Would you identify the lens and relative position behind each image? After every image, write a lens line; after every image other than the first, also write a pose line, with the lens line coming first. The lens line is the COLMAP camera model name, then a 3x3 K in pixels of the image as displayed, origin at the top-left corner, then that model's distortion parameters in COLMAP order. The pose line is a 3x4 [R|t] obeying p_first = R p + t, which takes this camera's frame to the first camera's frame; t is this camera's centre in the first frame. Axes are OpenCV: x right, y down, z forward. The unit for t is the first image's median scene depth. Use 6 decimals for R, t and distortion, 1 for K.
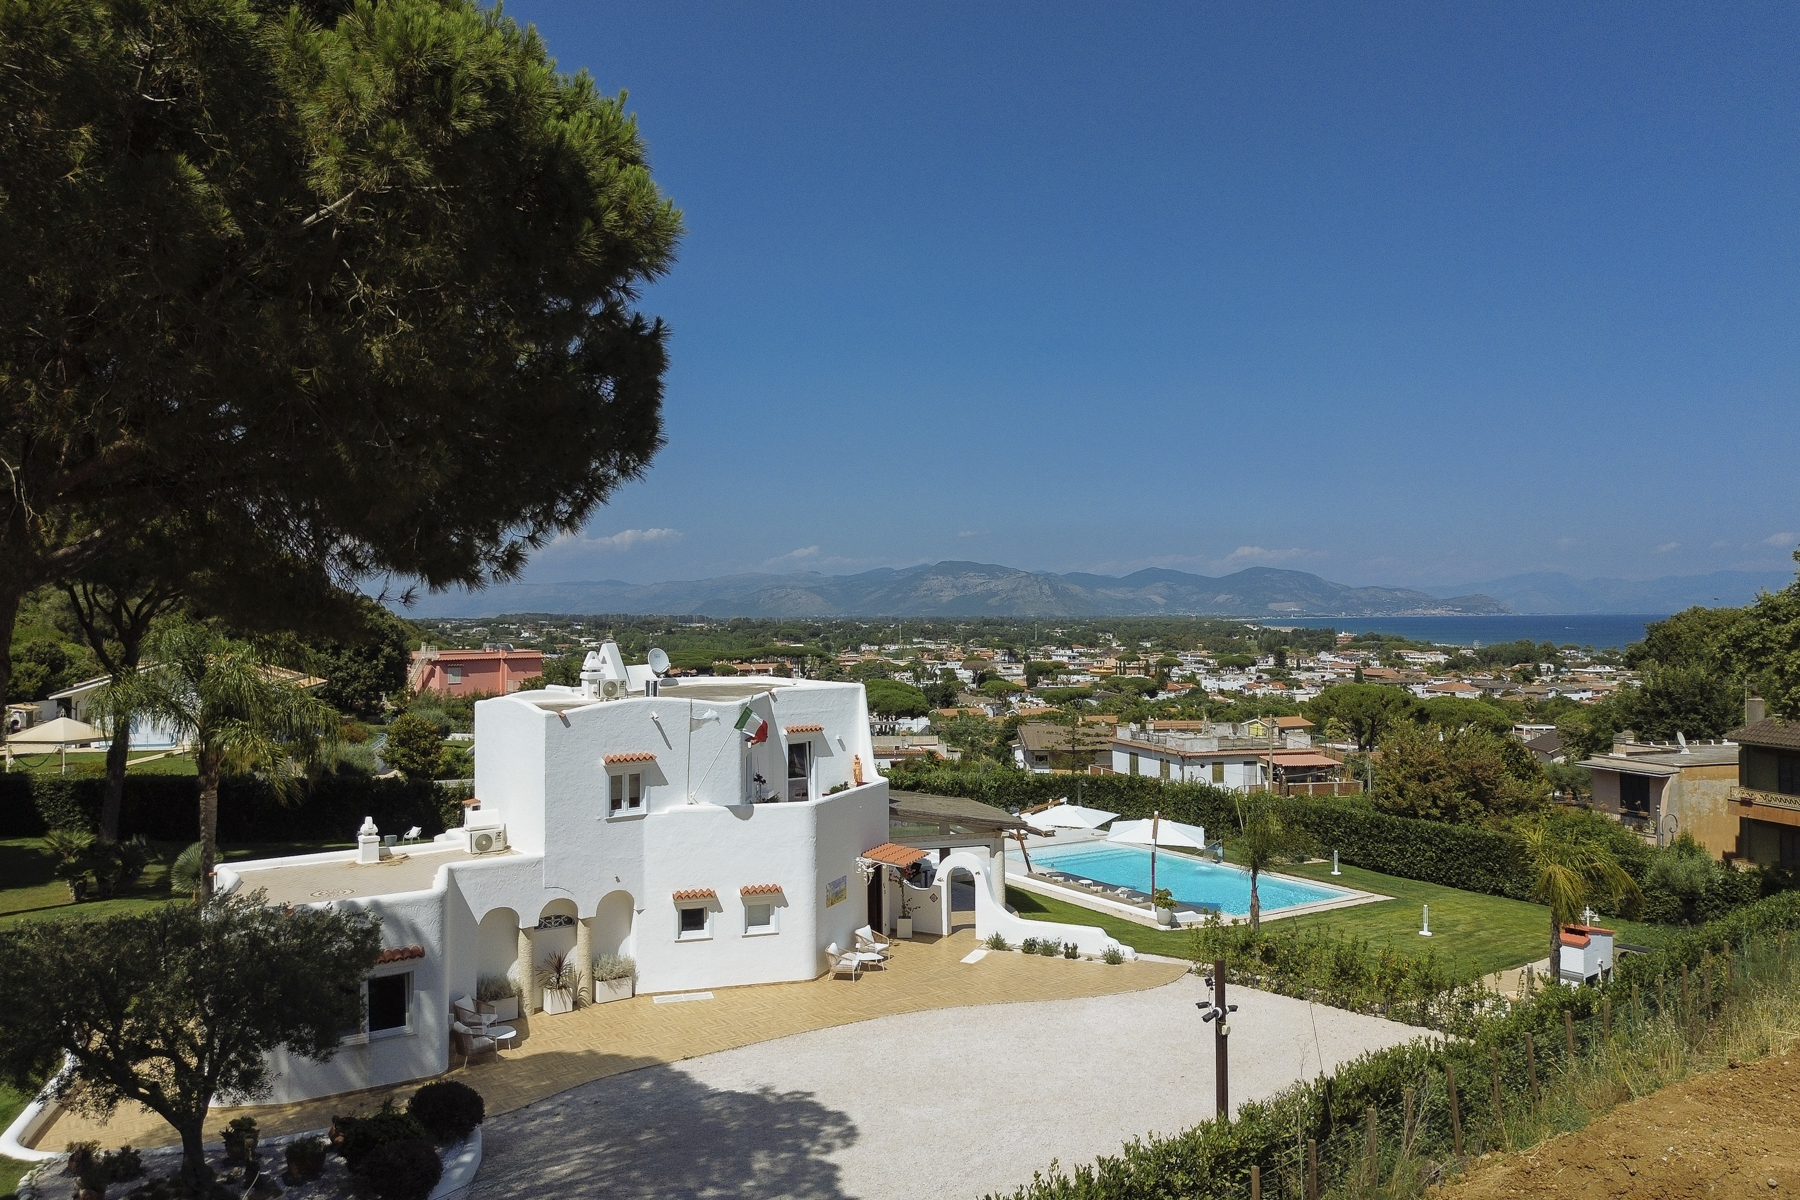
lens RADIAL K [[1283.6, 0, 899.9], [0, 1283.6, 564.2], [0, 0, 1]] dist [0.007204, -0.002579]
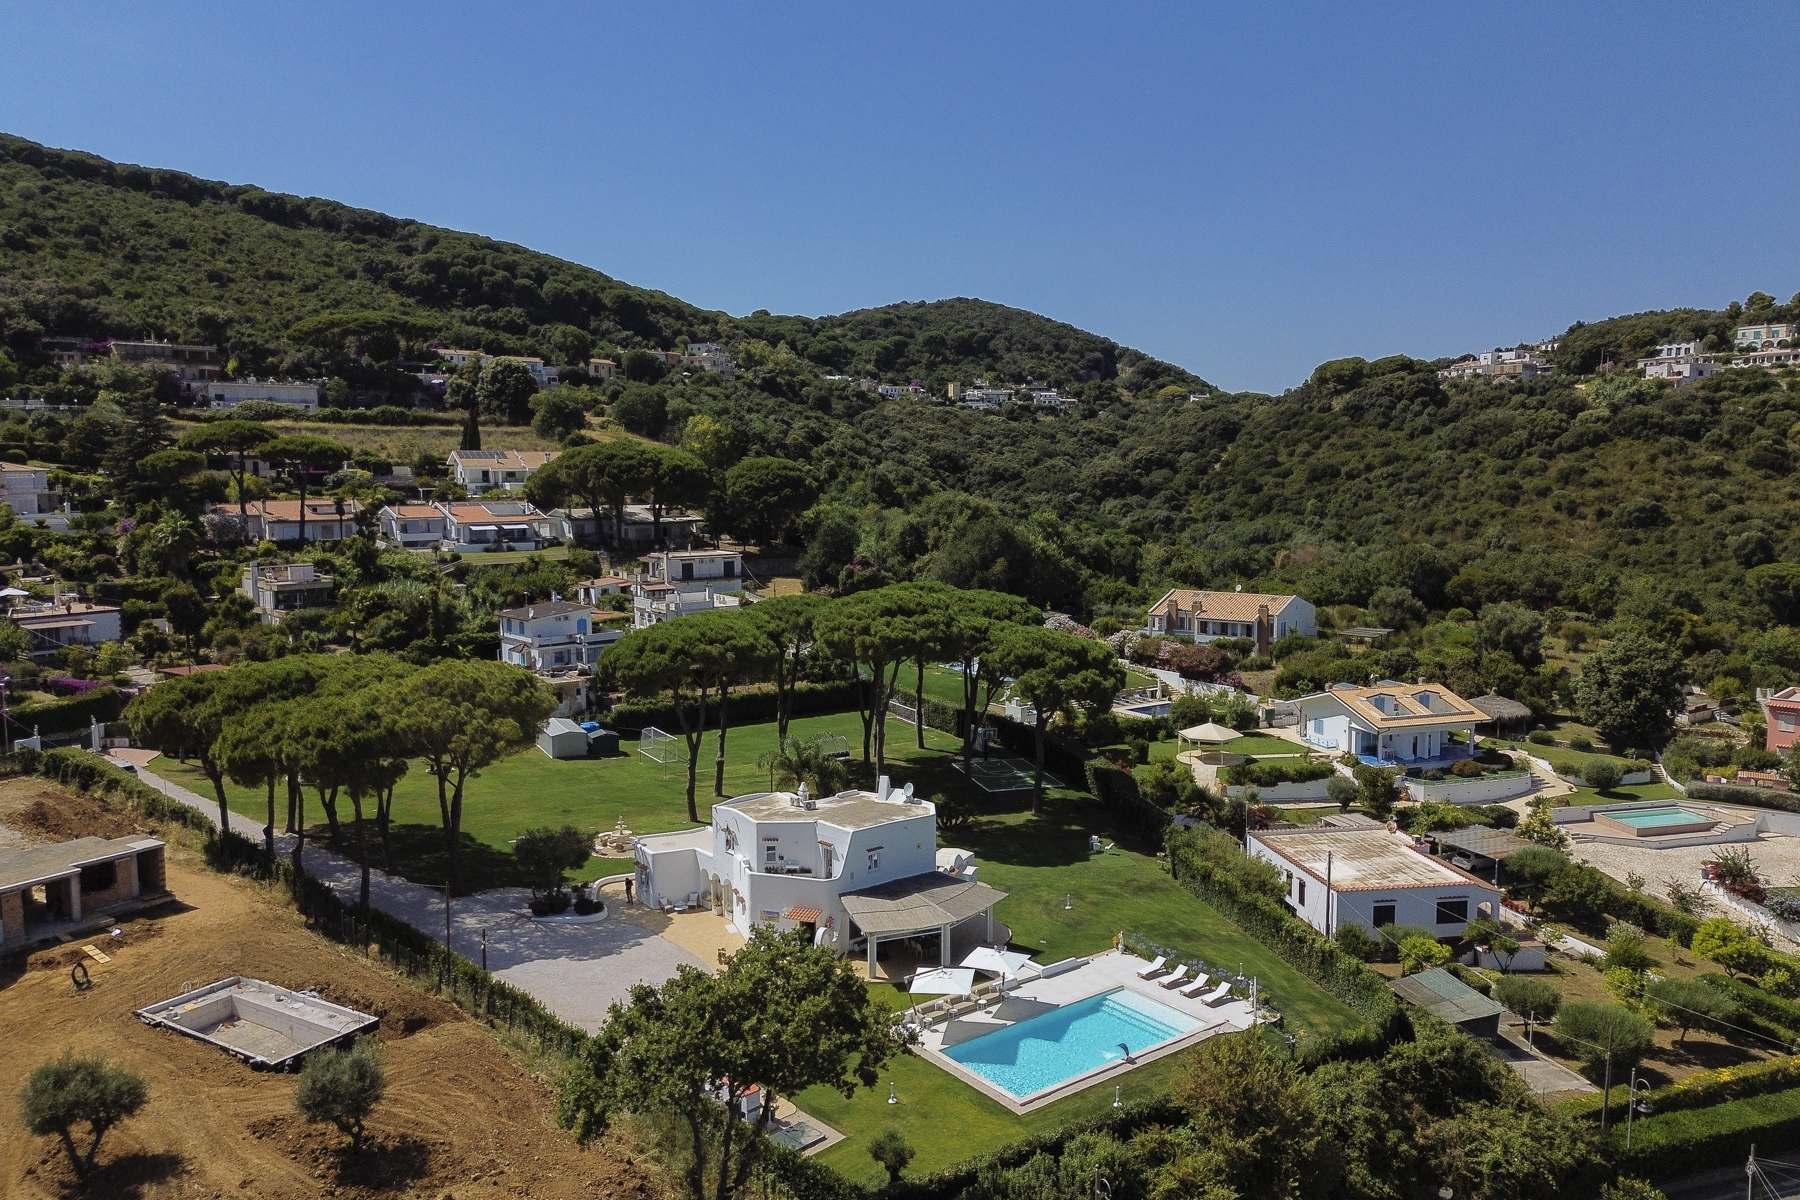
lens RADIAL K [[1264.6, 0, 889.9], [0, 1264.6, 594.4], [0, 0, 1]] dist [0.068903, -0.071257]
pose [[0.079147, 0.099171, -0.991918, 2.250356], [0.041430, 0.993852, 0.102671, -0.557724], [0.996002, -0.049222, 0.074551, 1.147038]]
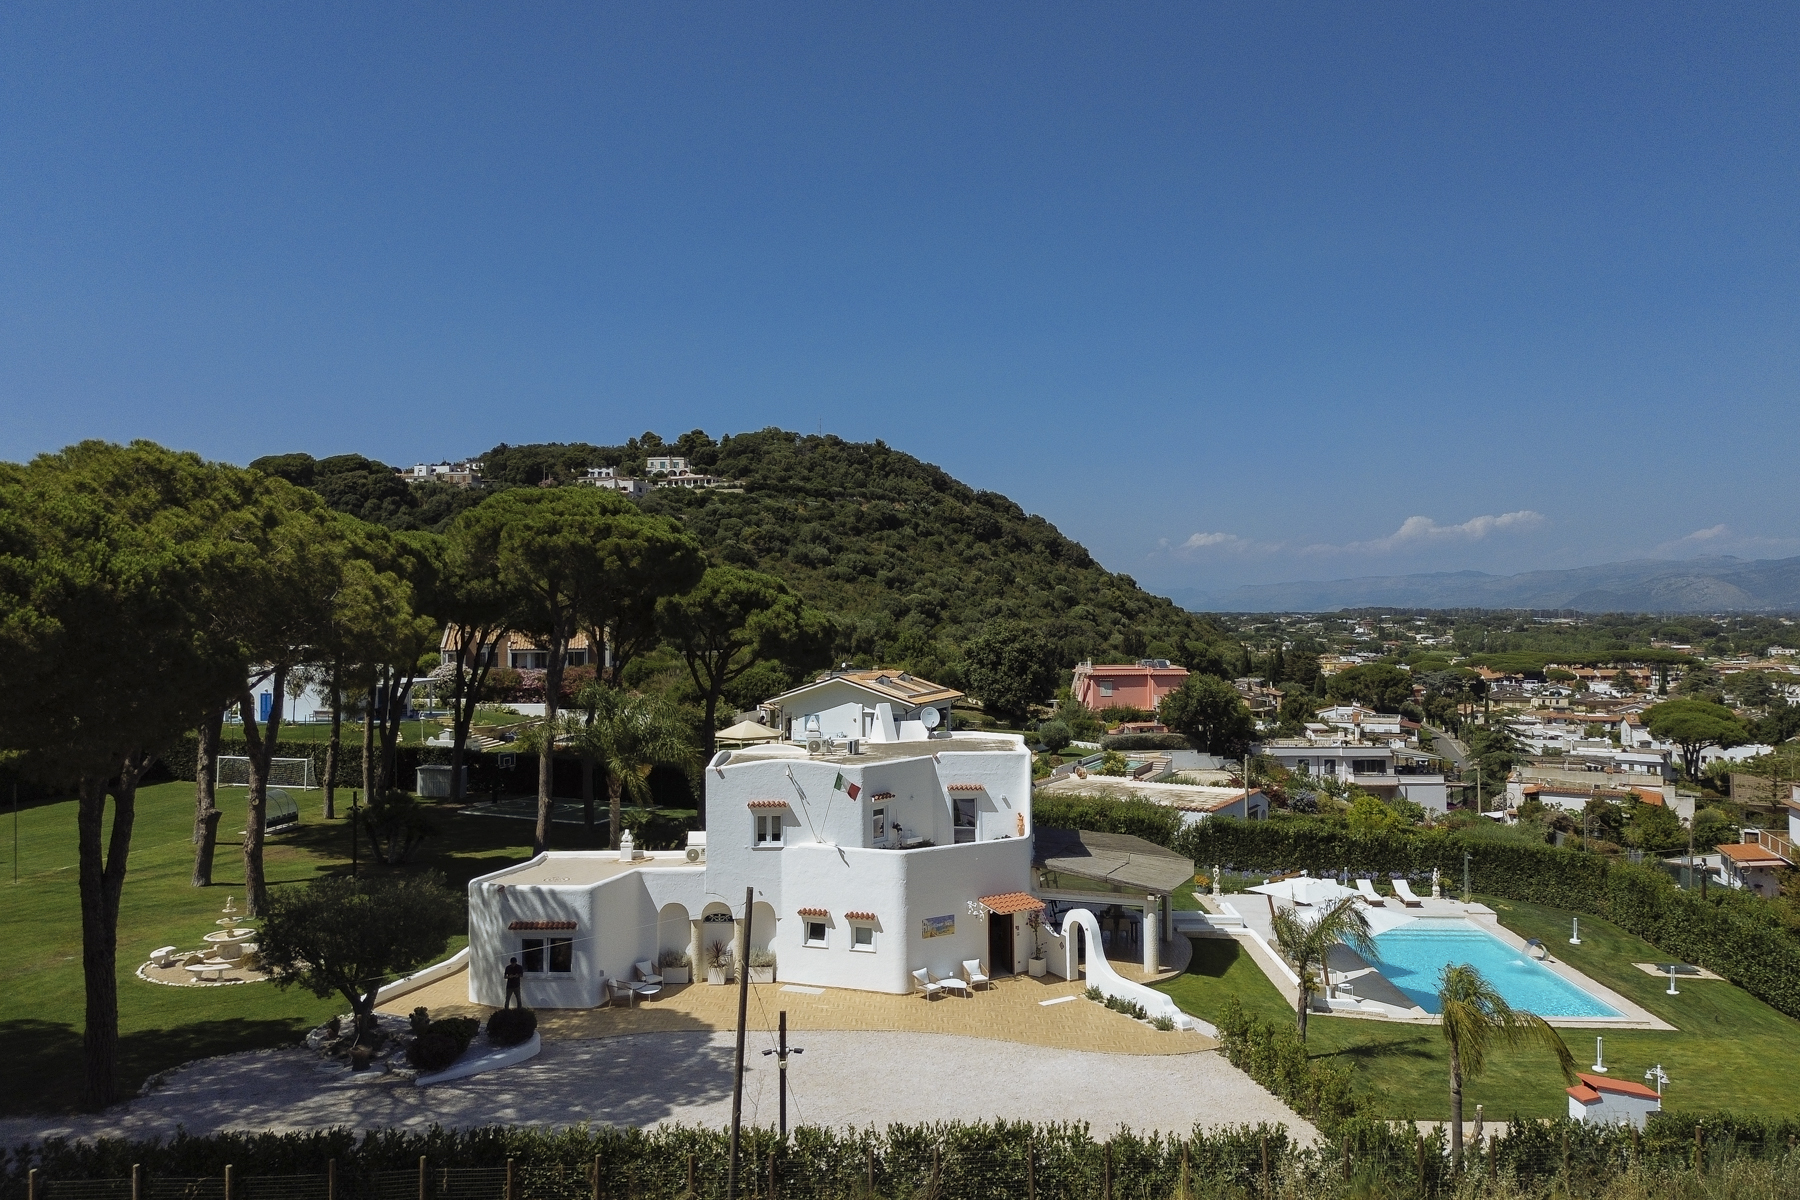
lens RADIAL K [[1286.5, 0, 900.0], [0, 1286.5, 600.0], [0, 0, 1]] dist [0.078537, -0.079404]
pose [[0.811704, -0.005202, -0.584046, 0.685484], [0.023811, 0.999424, 0.024191, -0.091197], [0.583584, -0.033543, 0.811360, -0.006984]]
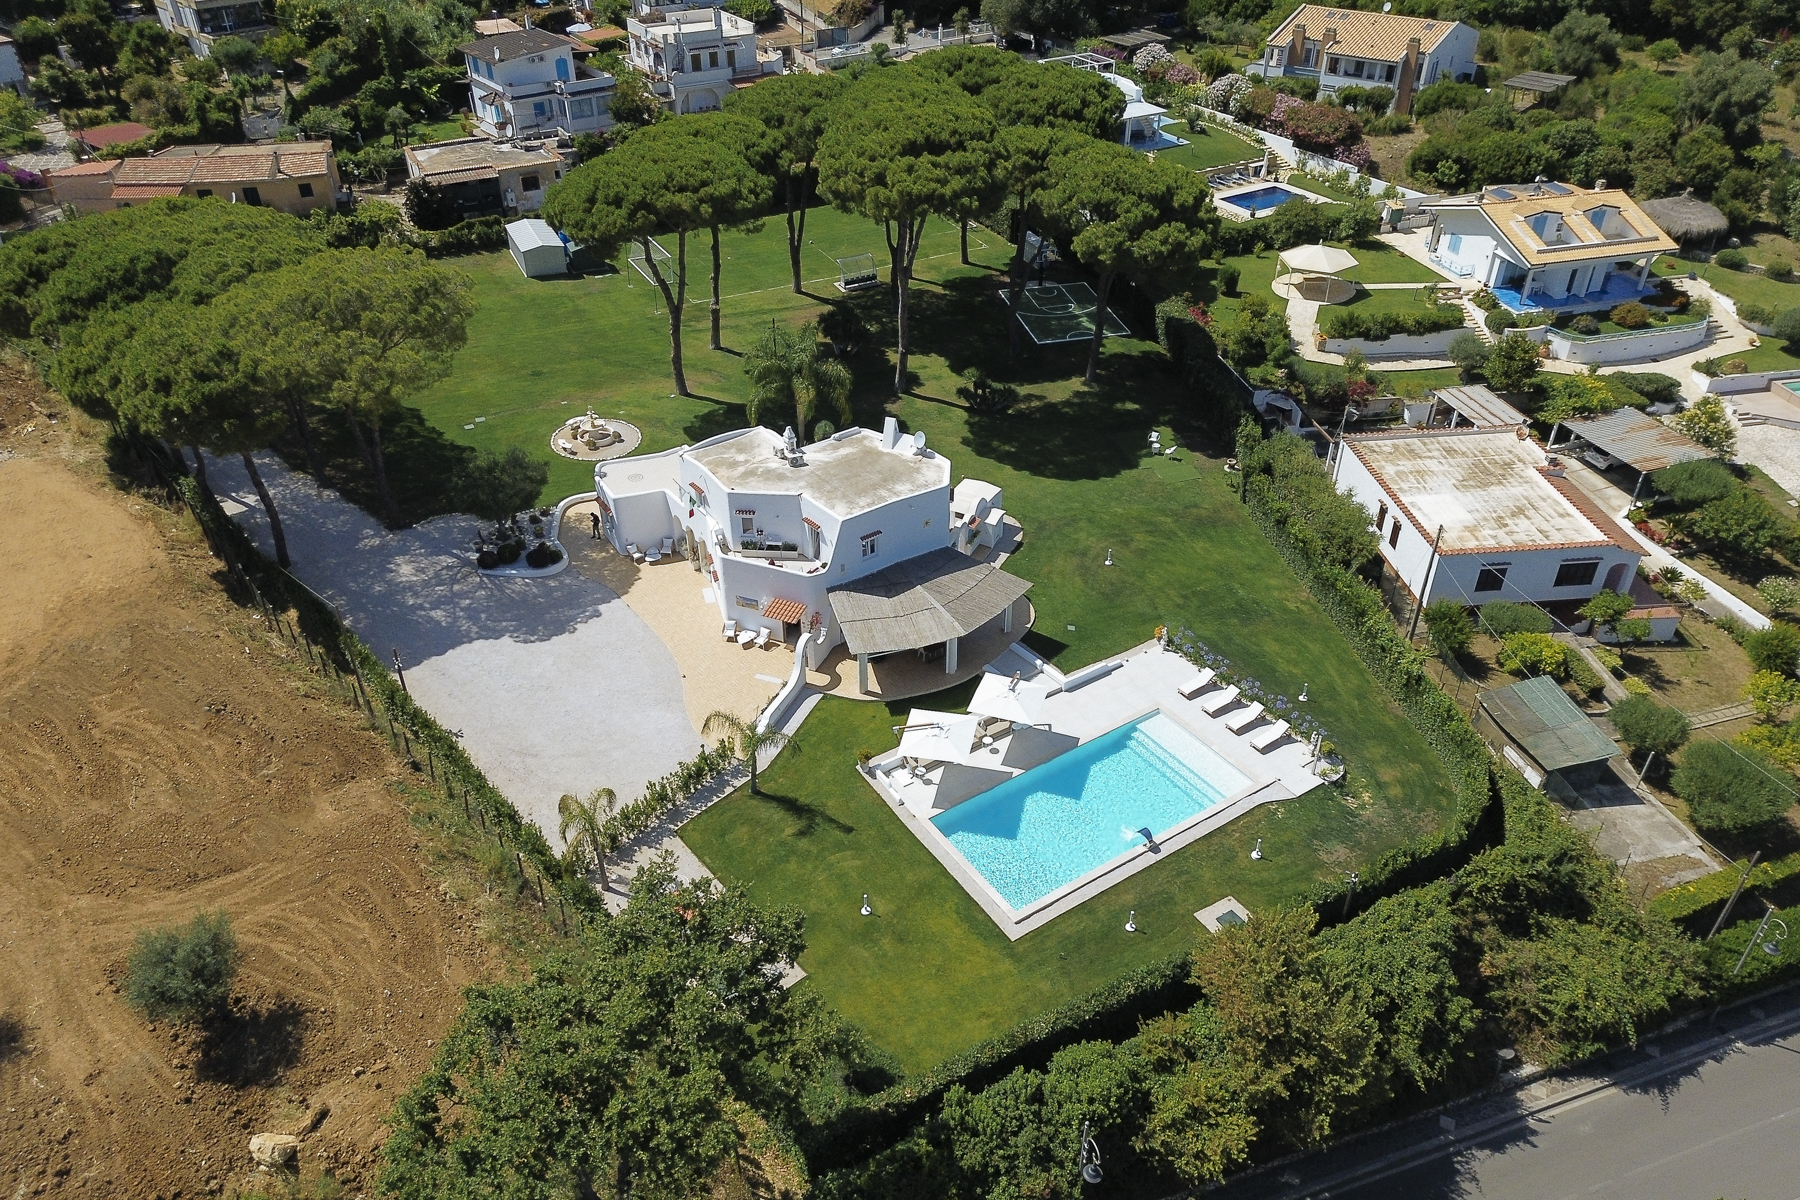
lens RADIAL K [[1264.6, 0, 889.9], [0, 1264.6, 594.4], [0, 0, 1]] dist [0.068903, -0.071257]
pose [[0.021794, 0.560705, -0.827729, 1.593787], [0.043420, 0.826613, 0.561093, -0.839671], [0.998819, -0.048169, -0.006331, 1.306914]]
